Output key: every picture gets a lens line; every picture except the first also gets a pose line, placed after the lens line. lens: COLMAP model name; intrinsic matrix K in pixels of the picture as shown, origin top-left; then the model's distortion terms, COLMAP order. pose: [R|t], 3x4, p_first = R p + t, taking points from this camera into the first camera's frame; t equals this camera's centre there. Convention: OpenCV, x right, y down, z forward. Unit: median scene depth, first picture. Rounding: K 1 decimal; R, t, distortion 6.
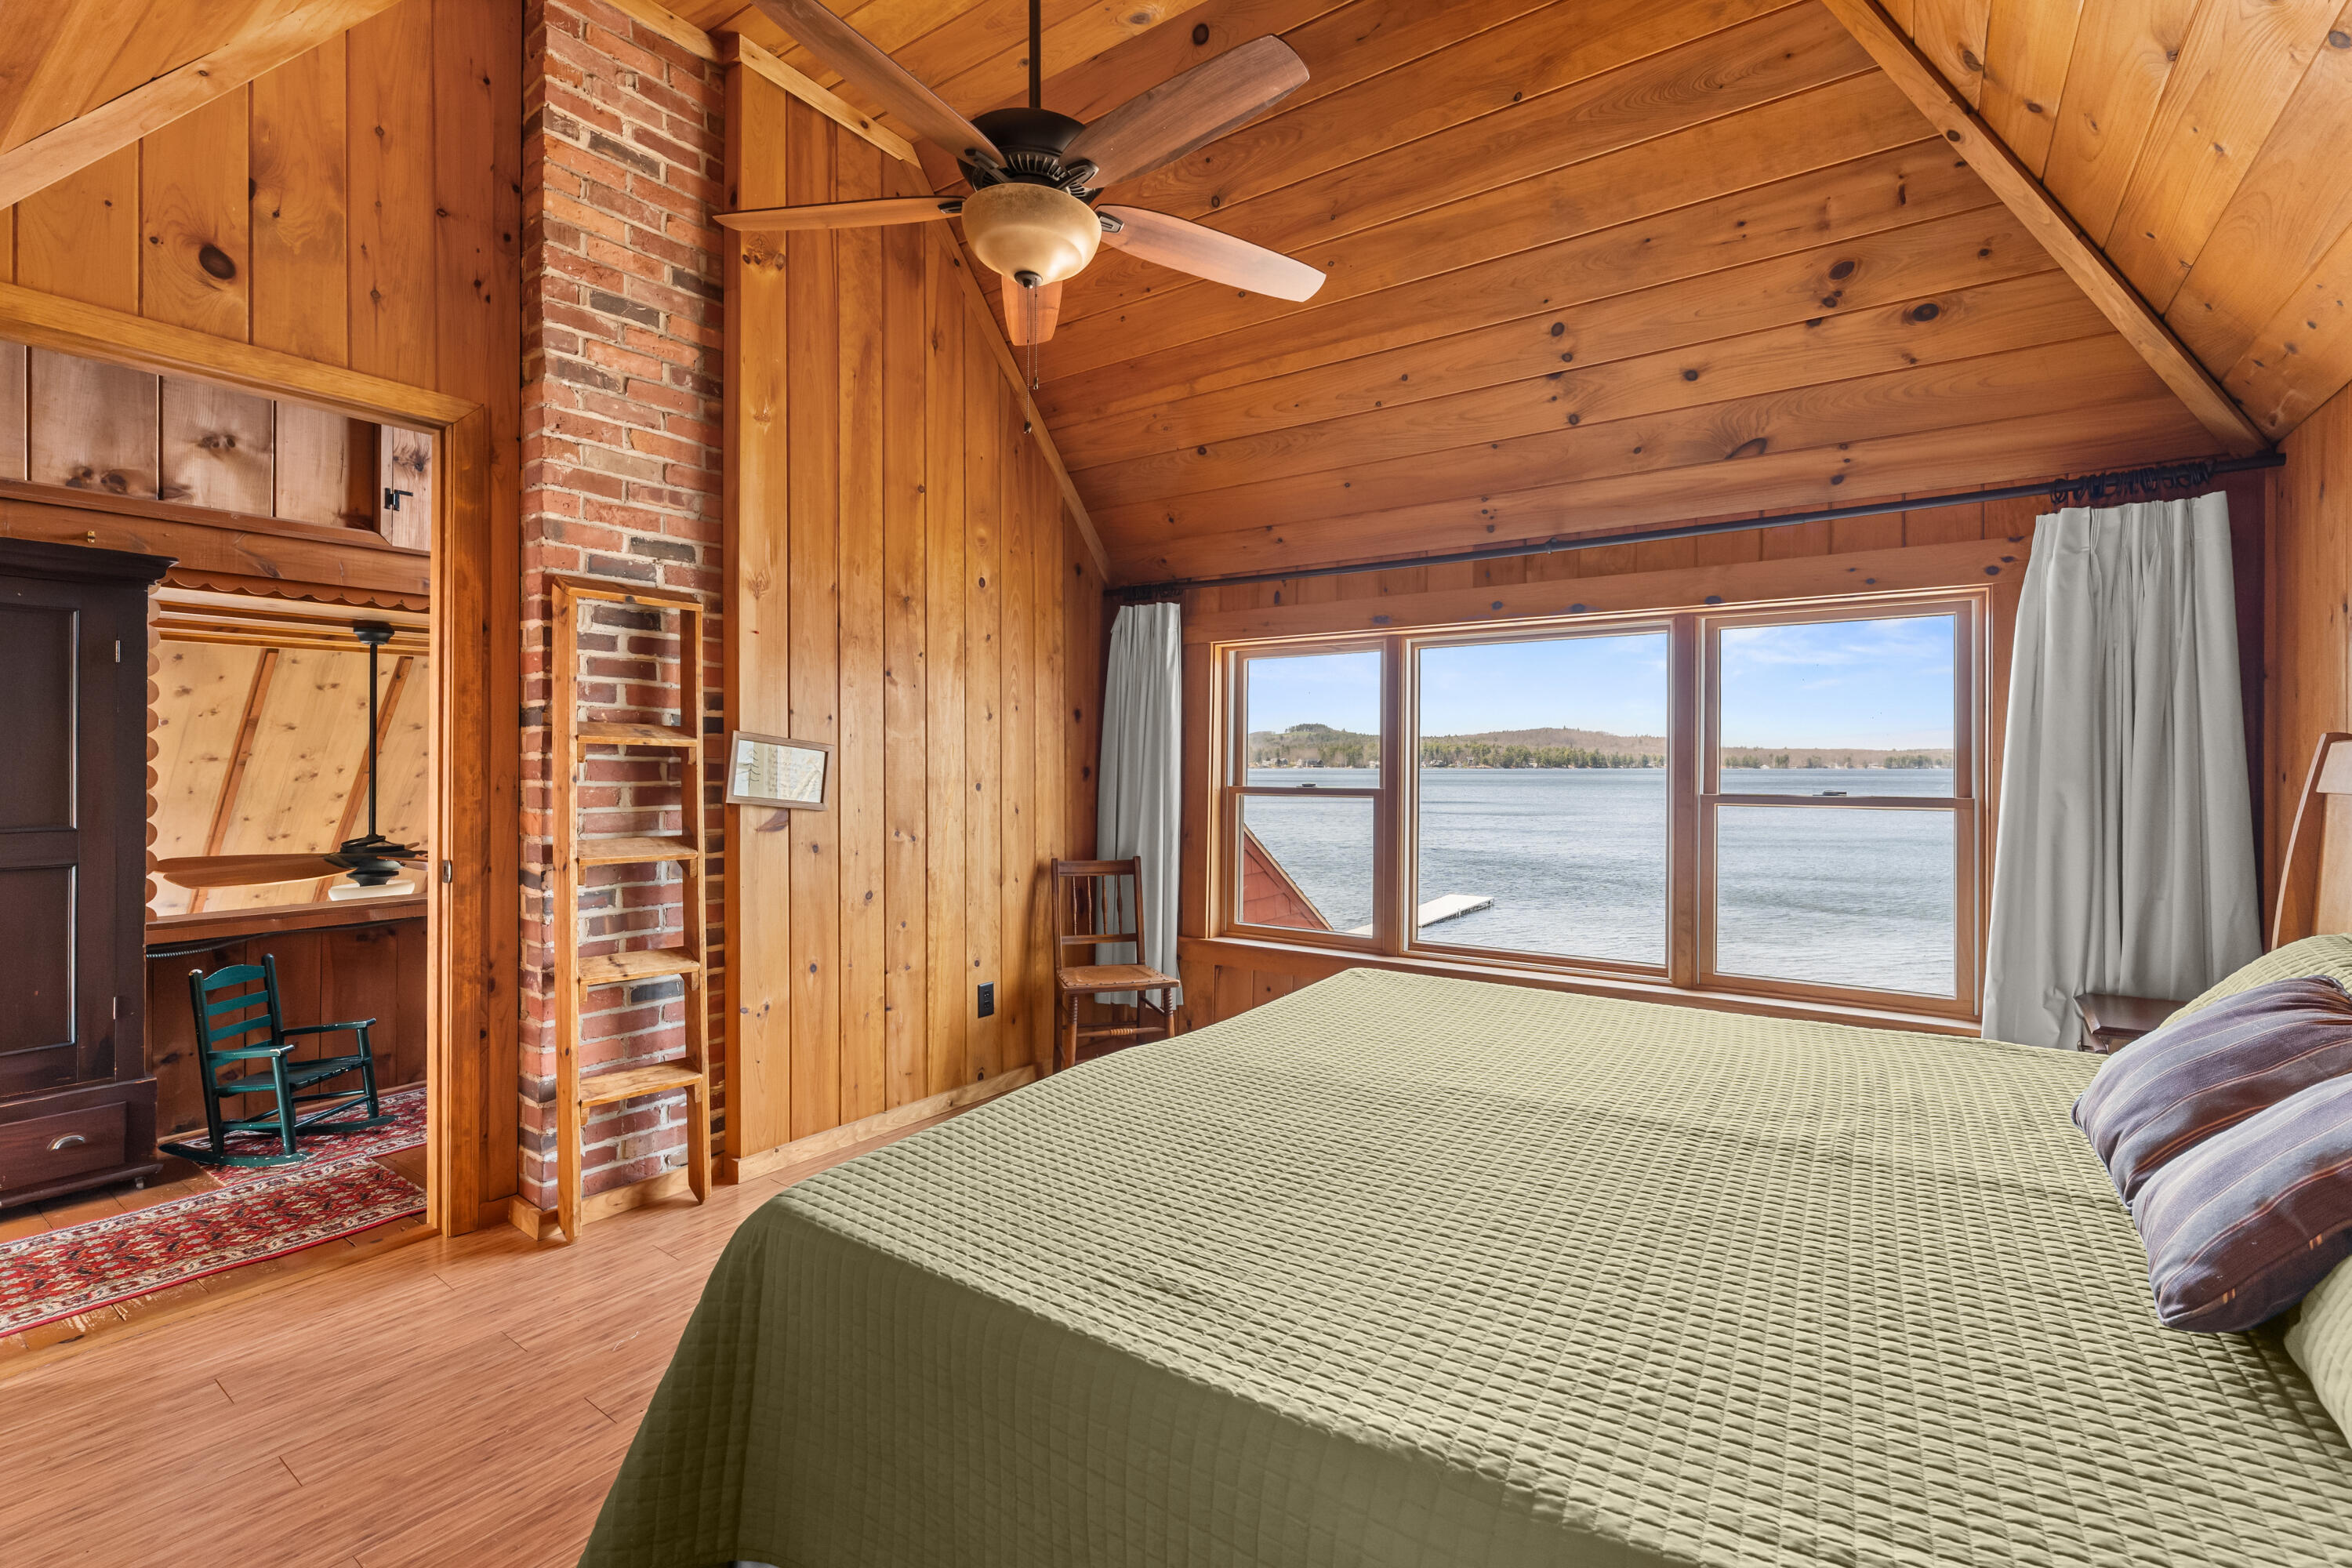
lens RADIAL K [[1048.0, 0, 1176.0], [0, 1048.0, 784.0], [0, 0, 1]] dist [0.003057, 0.001269]
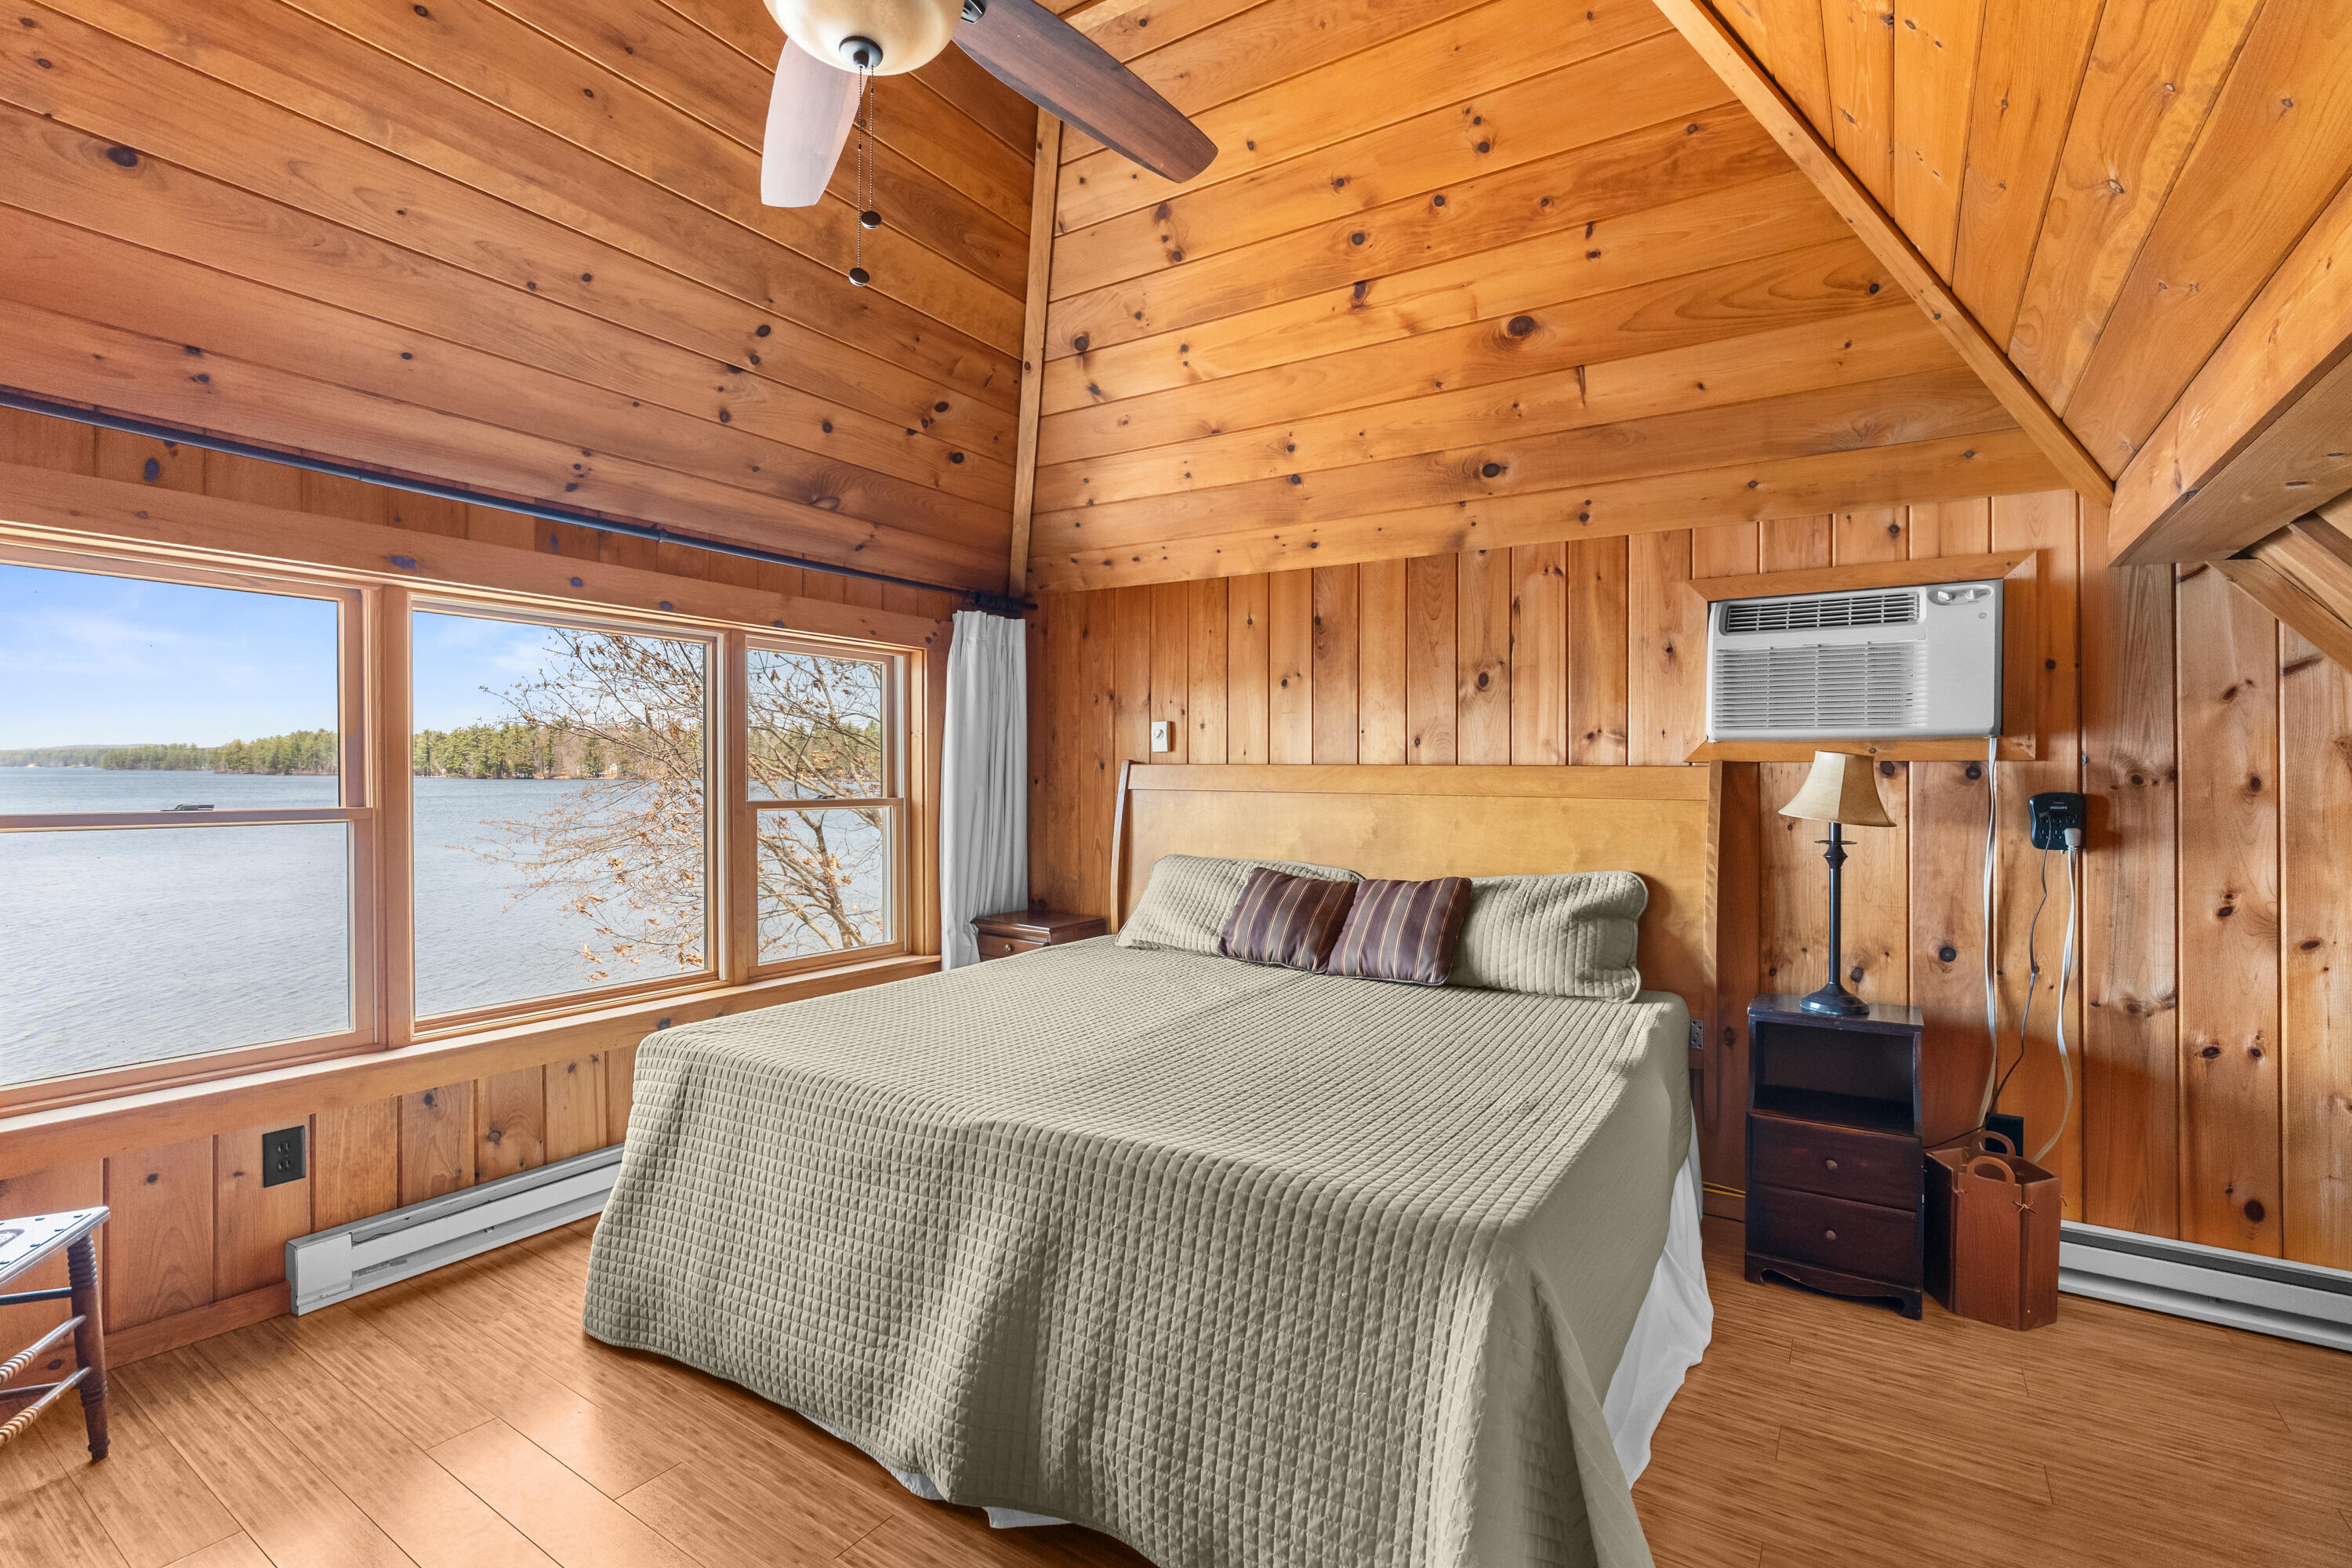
lens RADIAL K [[1095.2, 0, 1176.0], [0, 1095.2, 784.0], [0, 0, 1]] dist [0.000191, 0.000131]
pose [[-0.036602, -0.007410, 0.999302, -0.618697], [0.016704, 0.999828, 0.008026, -0.010125], [-0.999190, 0.016987, -0.036472, 0.601571]]
